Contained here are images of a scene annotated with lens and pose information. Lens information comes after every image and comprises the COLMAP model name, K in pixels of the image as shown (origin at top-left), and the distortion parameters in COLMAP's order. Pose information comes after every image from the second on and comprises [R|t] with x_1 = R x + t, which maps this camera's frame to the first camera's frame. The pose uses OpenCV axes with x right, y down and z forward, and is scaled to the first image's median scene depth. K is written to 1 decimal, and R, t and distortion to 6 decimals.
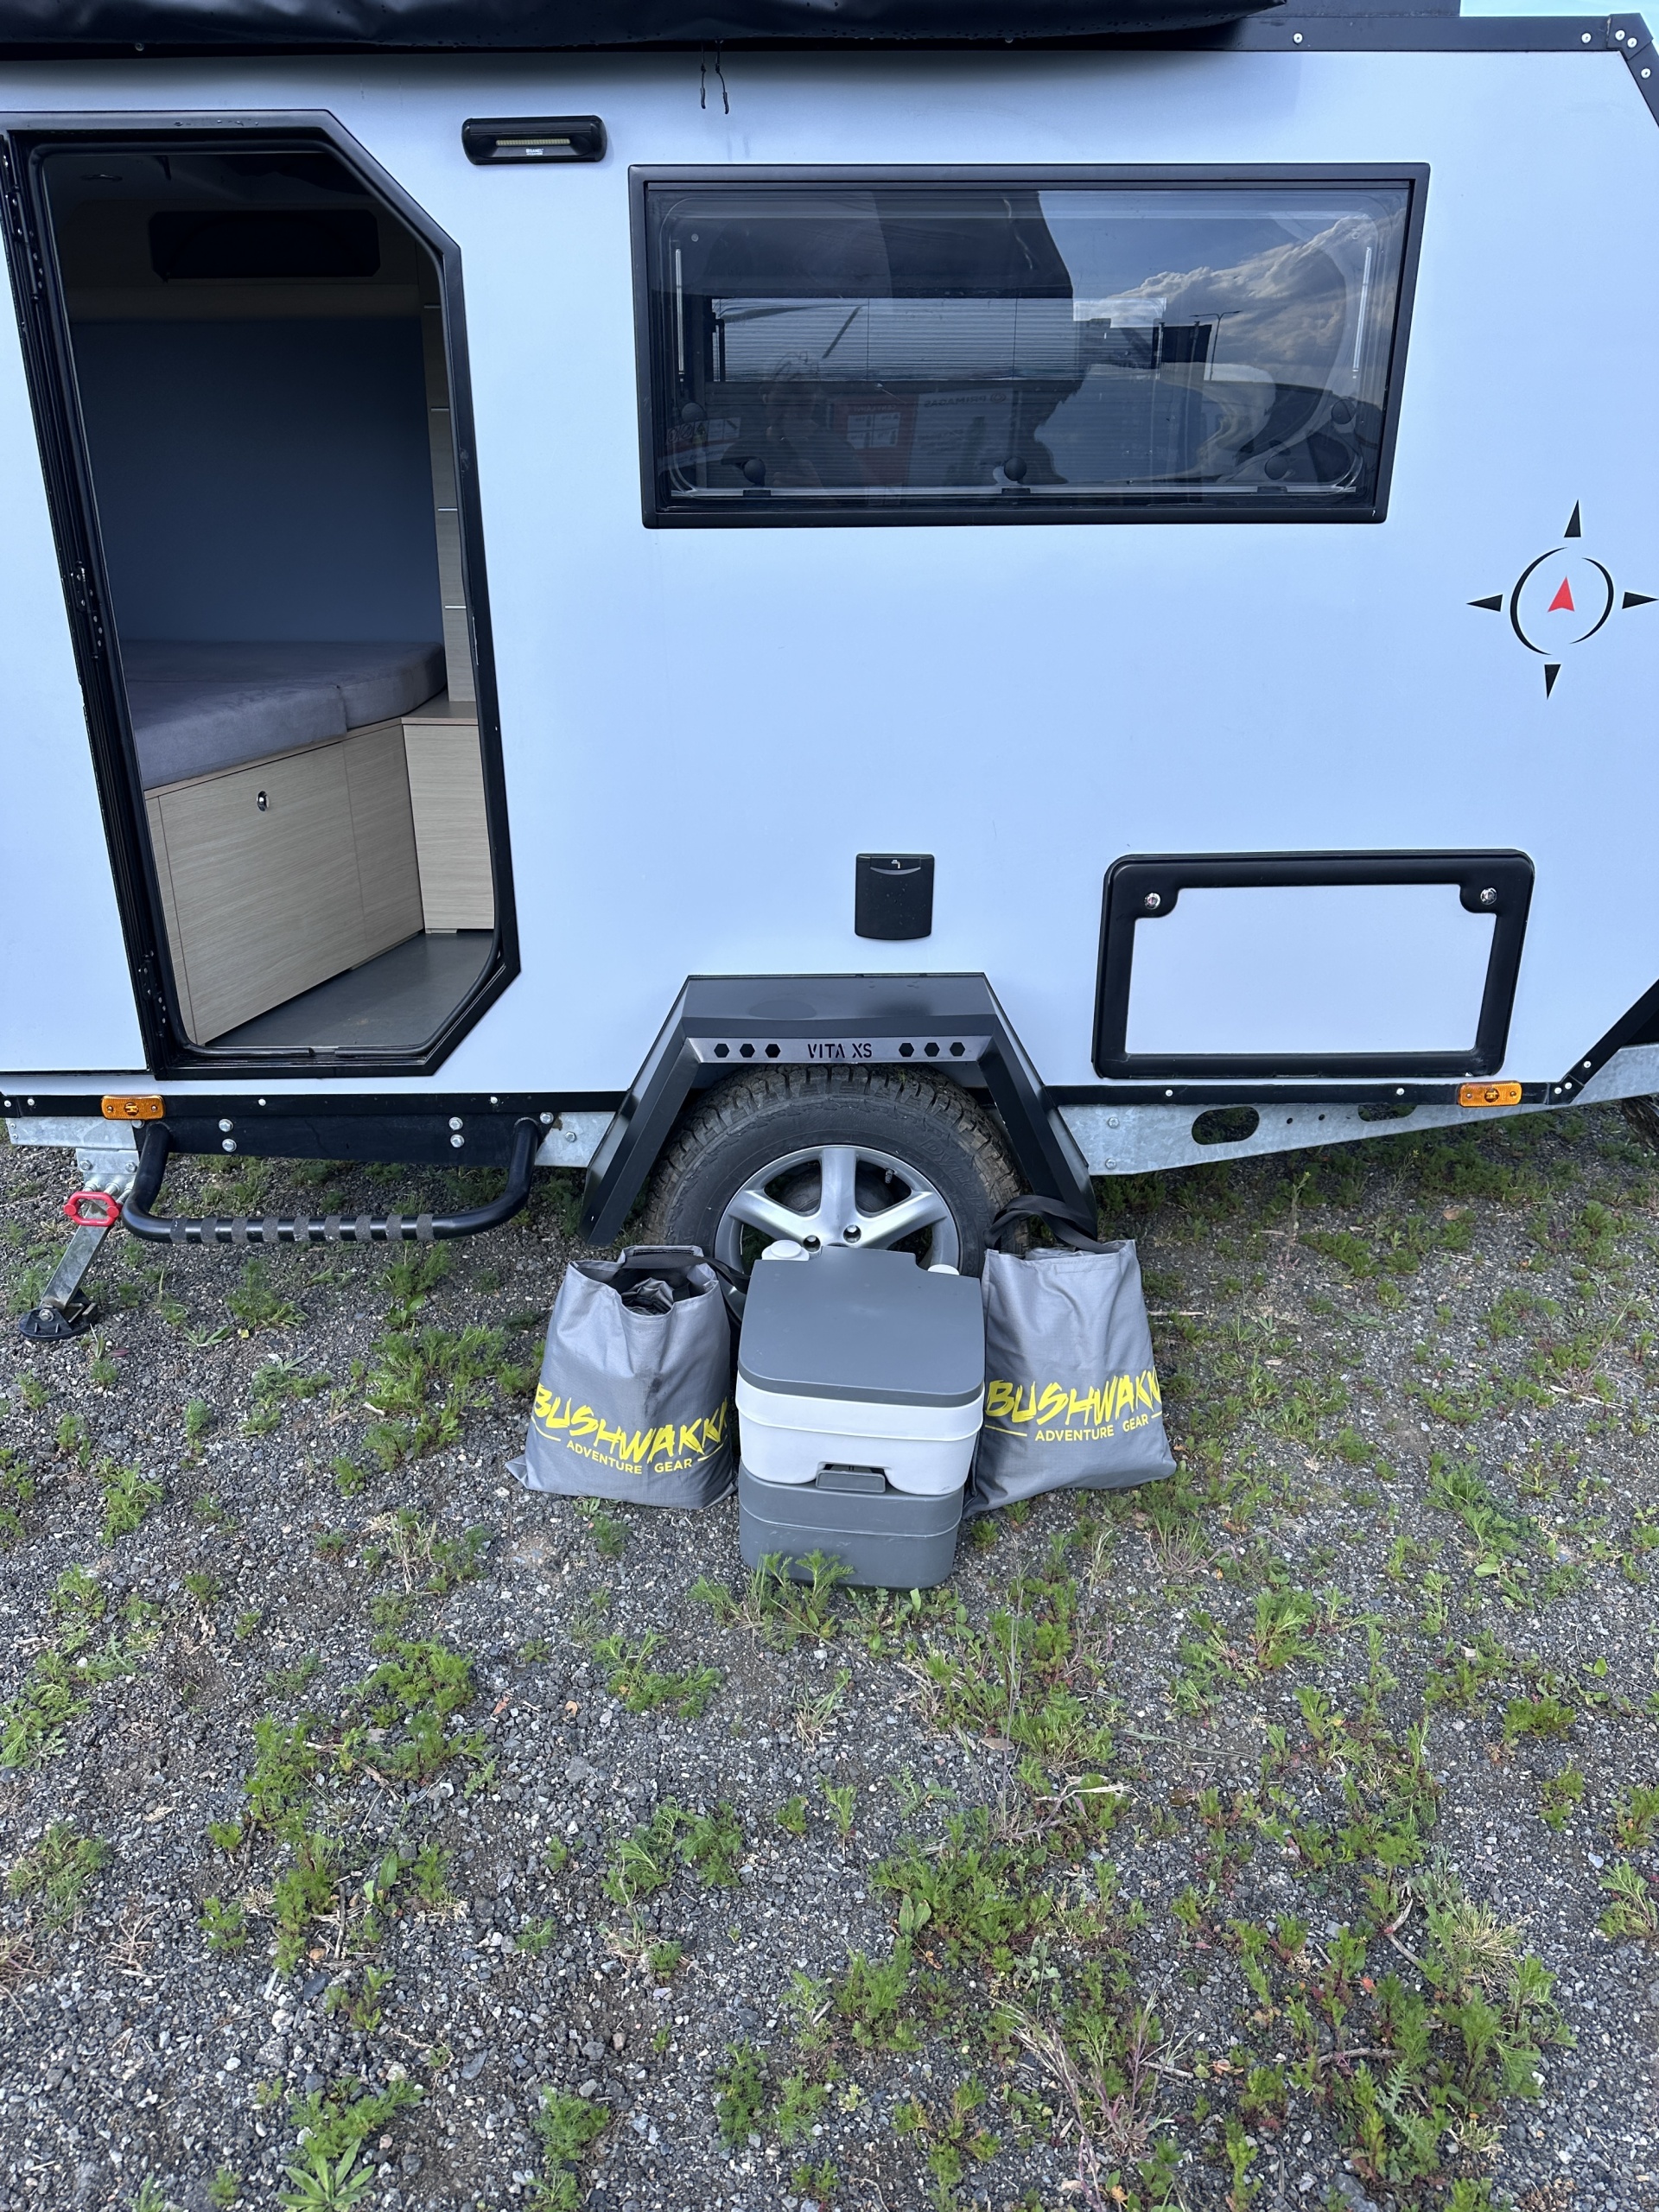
lens RADIAL K [[1514.4, 0, 819.2], [0, 1514.4, 1077.2], [0, 0, 1]] dist [0.146687, -0.214642]
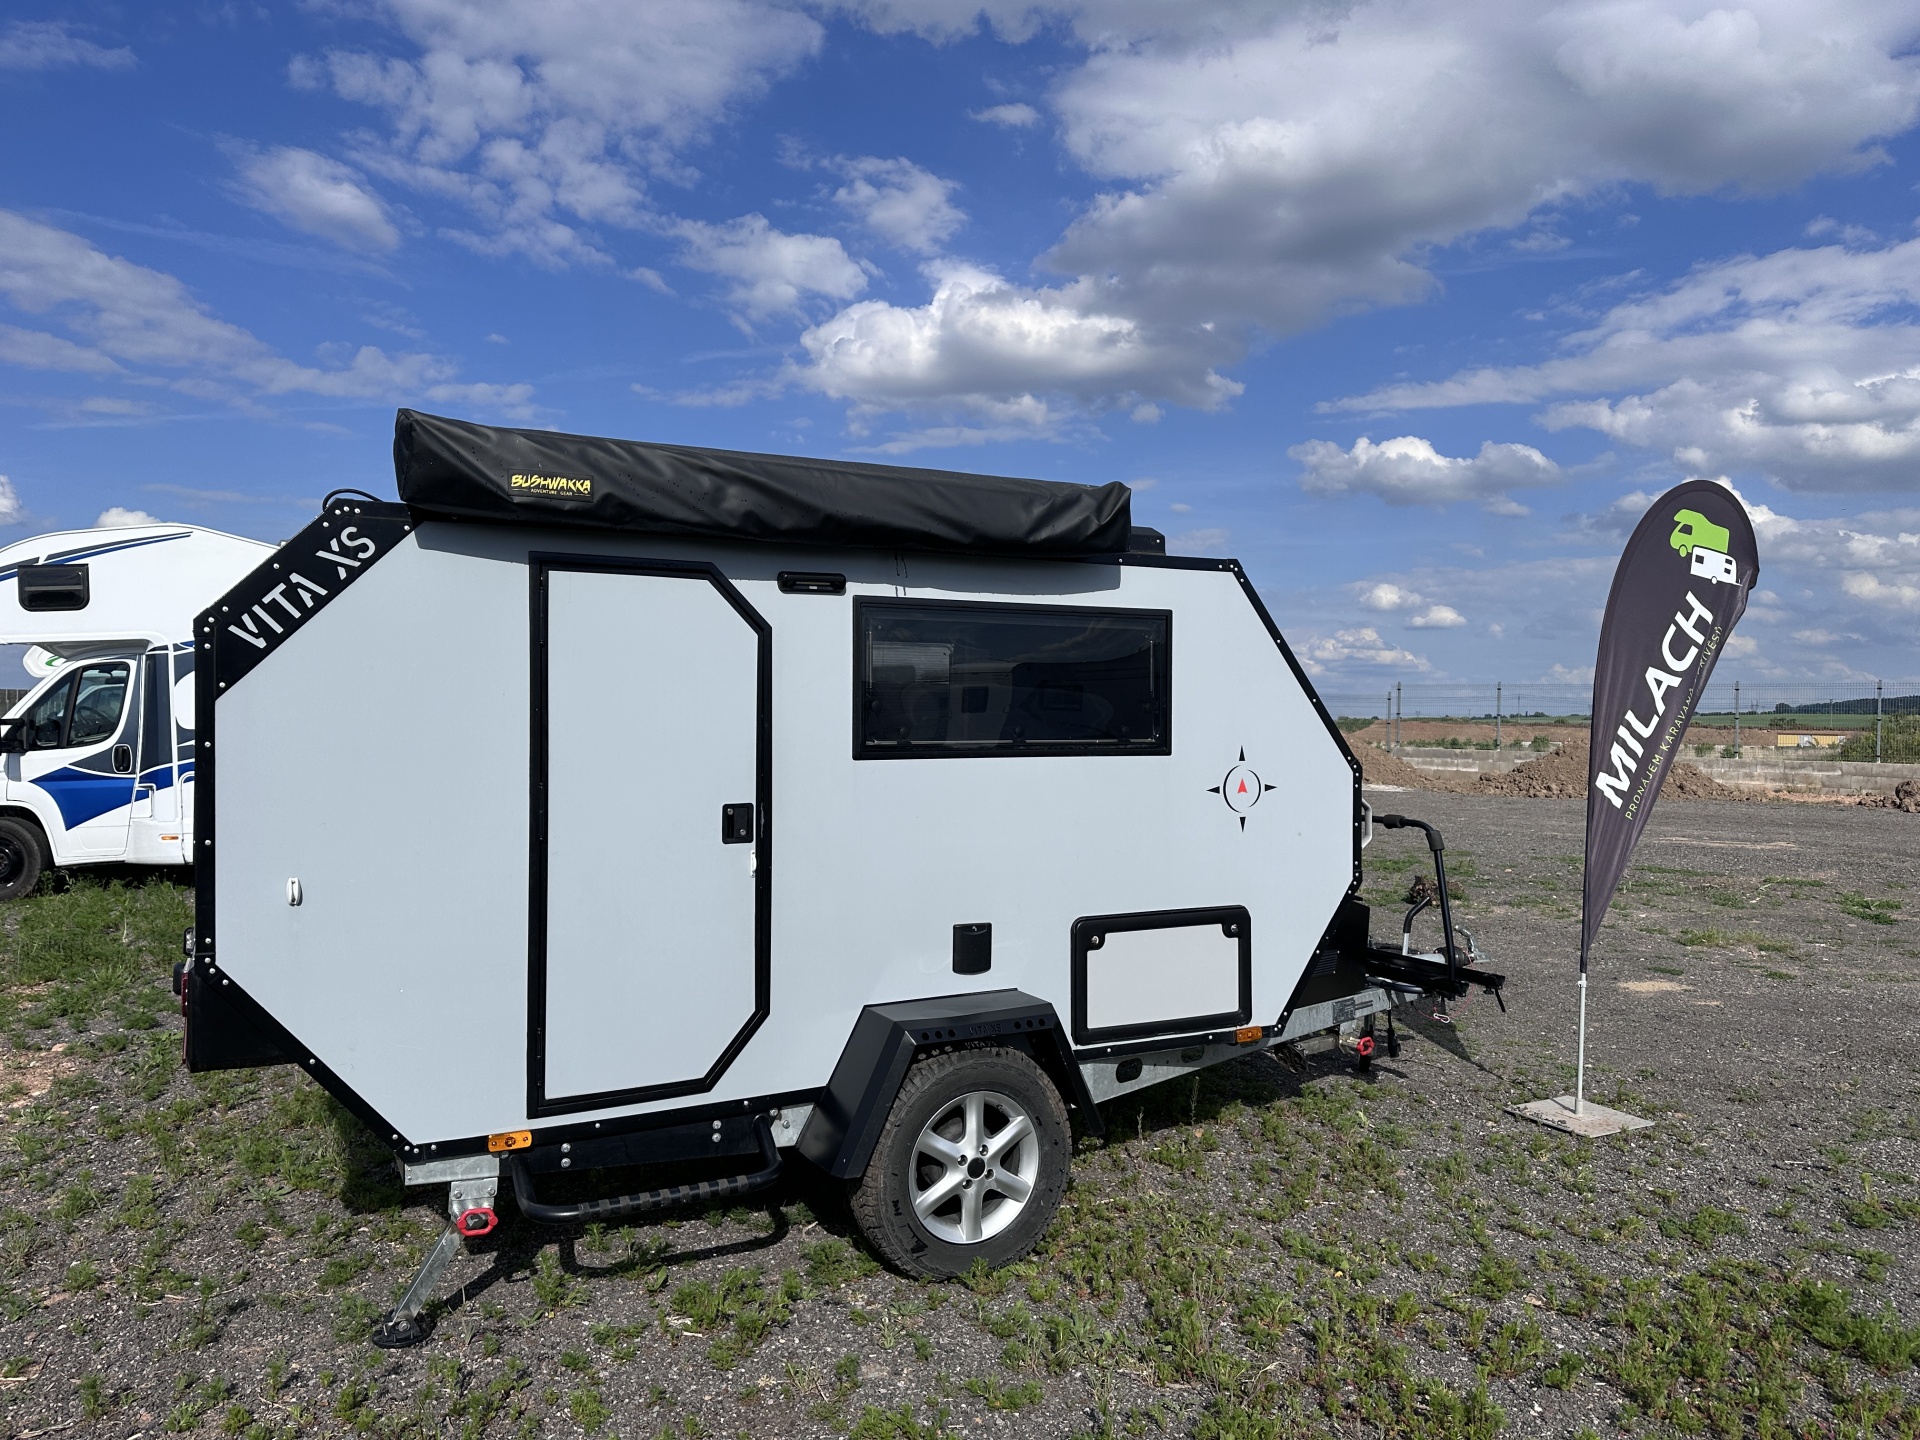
lens RADIAL K [[1314.5, 0, 960.0], [0, 1314.5, 720.0], [0, 0, 1]] dist [0.146687, -0.214642]
pose [[0.894802, 0.002644, 0.446455, -0.659652], [0.158834, 0.932675, -0.323864, 0.132393], [-0.417254, 0.360707, 0.834140, -0.390451]]
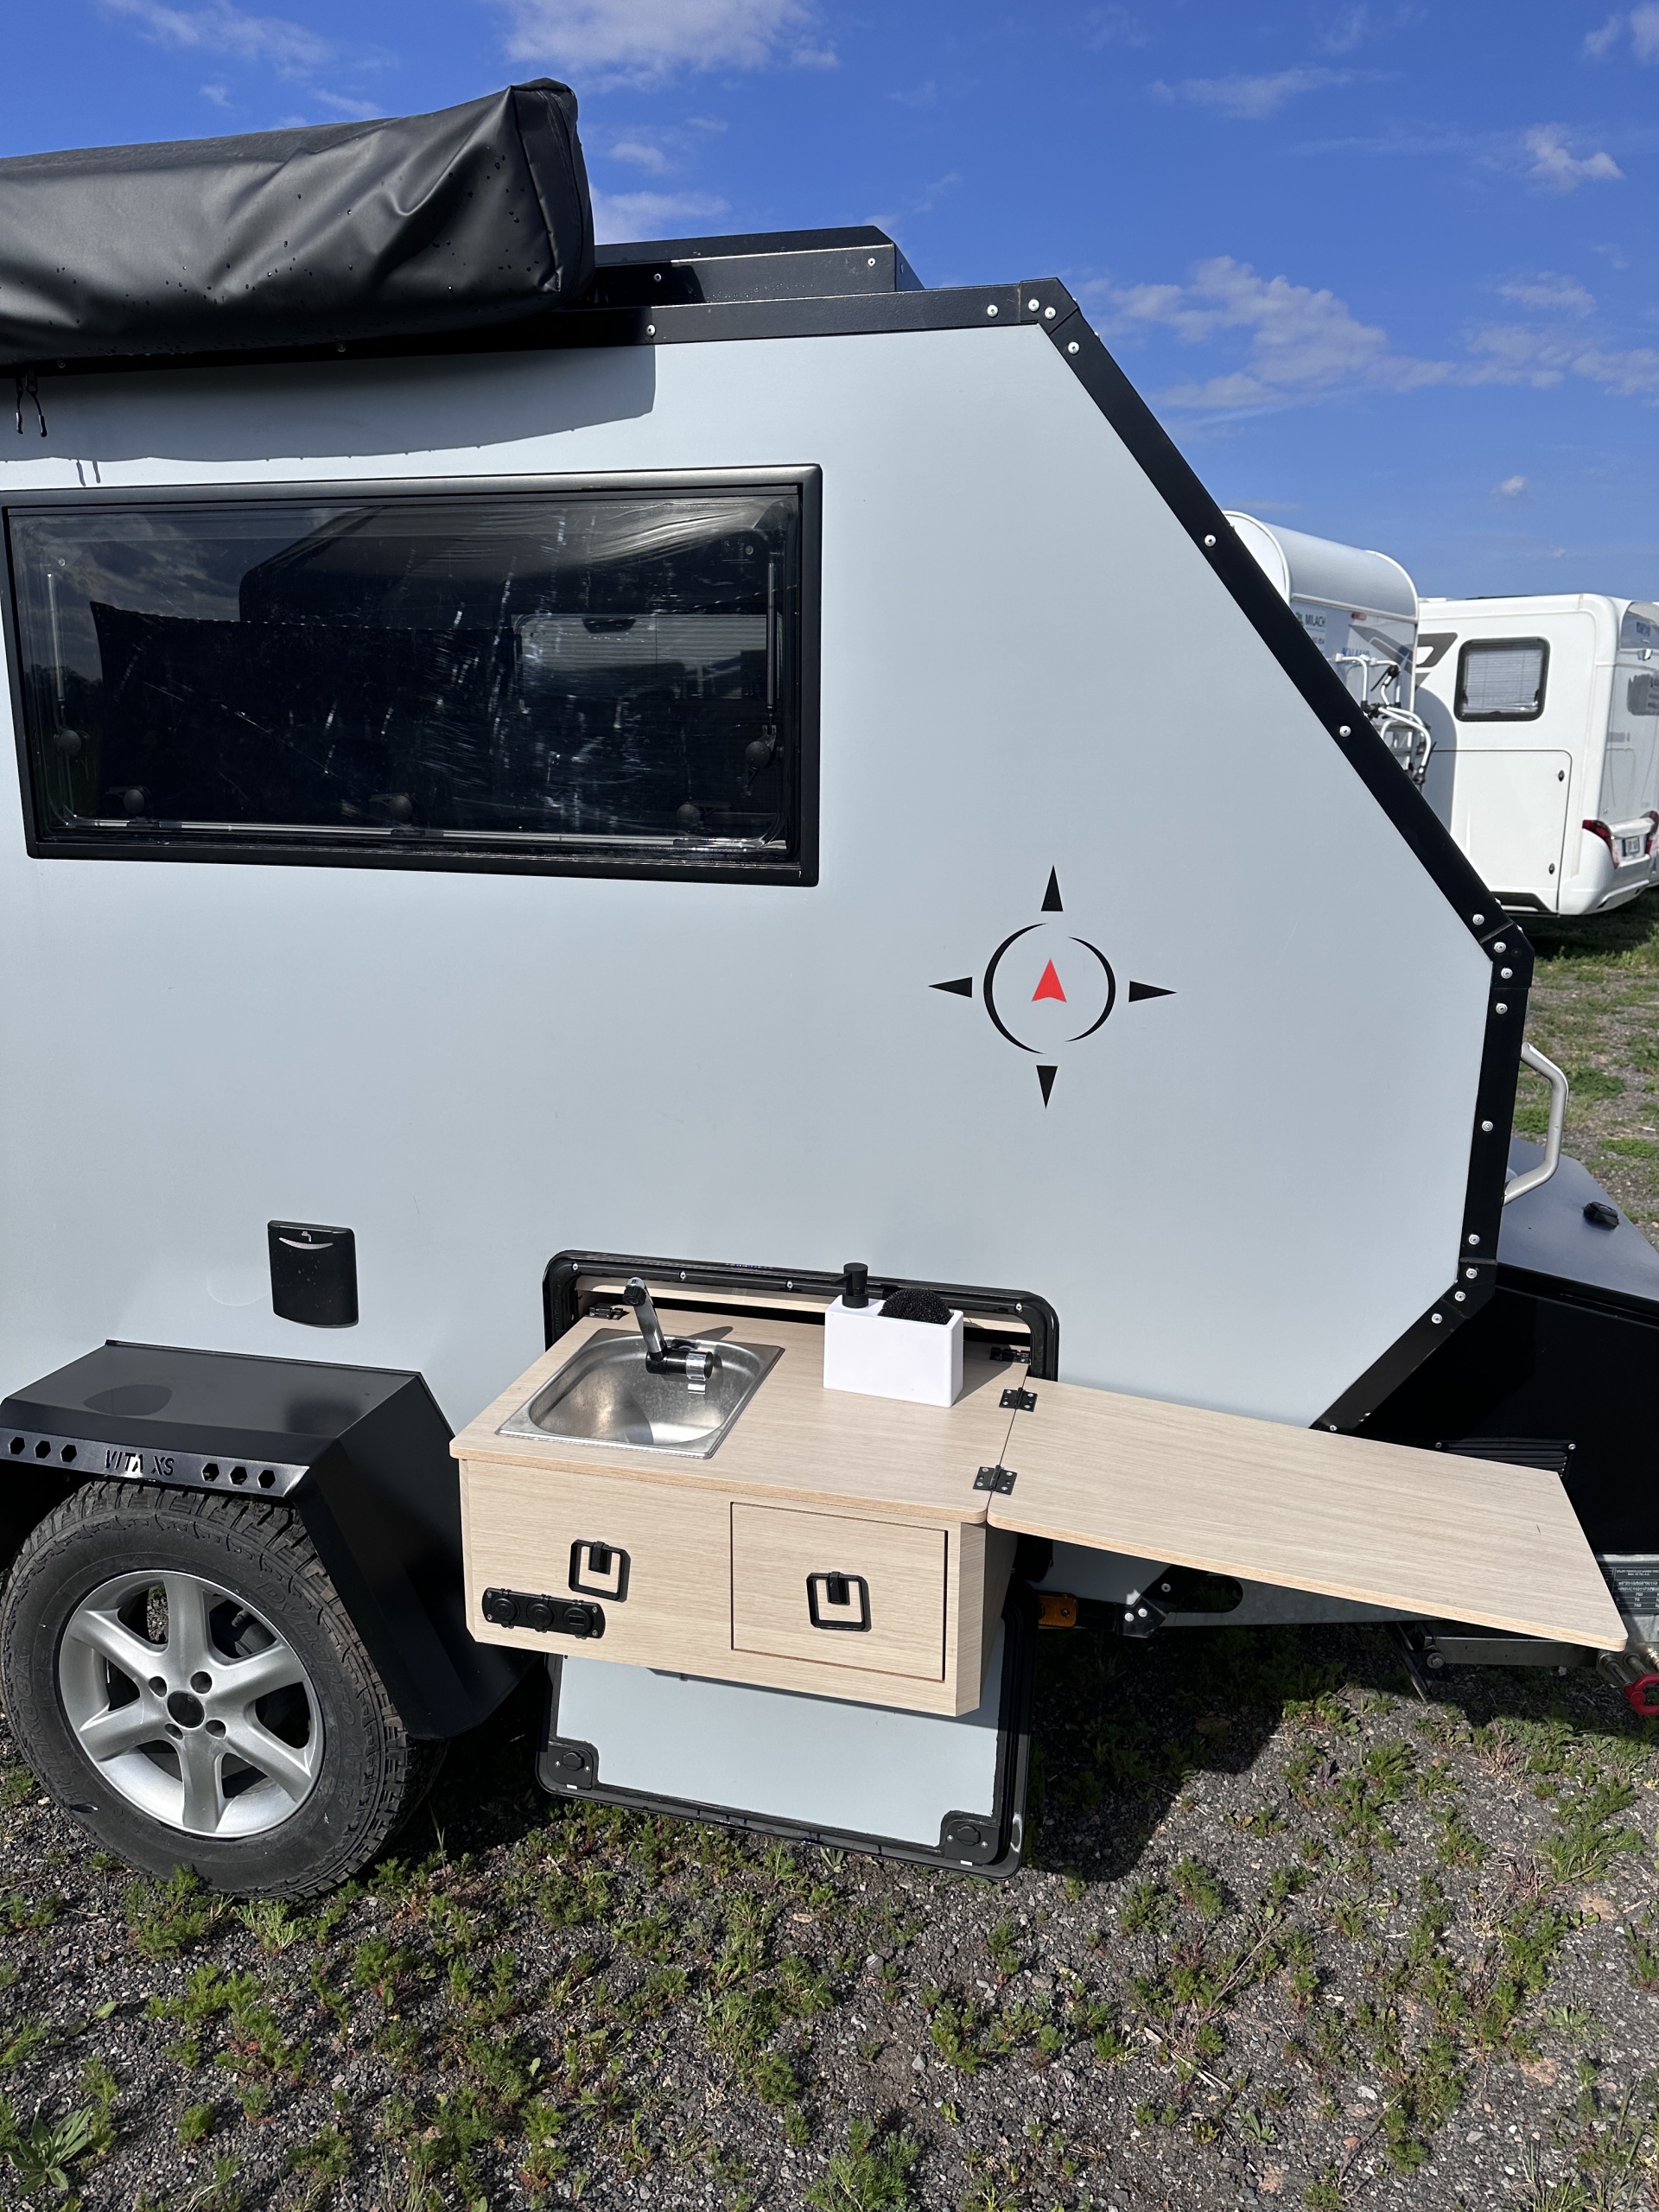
lens RADIAL K [[1532.9, 0, 815.4], [0, 1532.9, 1113.0], [0, 0, 1]] dist [0.140297, -0.223519]
pose [[0.966255, 0.070111, -0.247864, 0.526931], [-0.103836, 0.986618, -0.125710, -0.126798], [0.235733, 0.147205, 0.960604, 0.222060]]
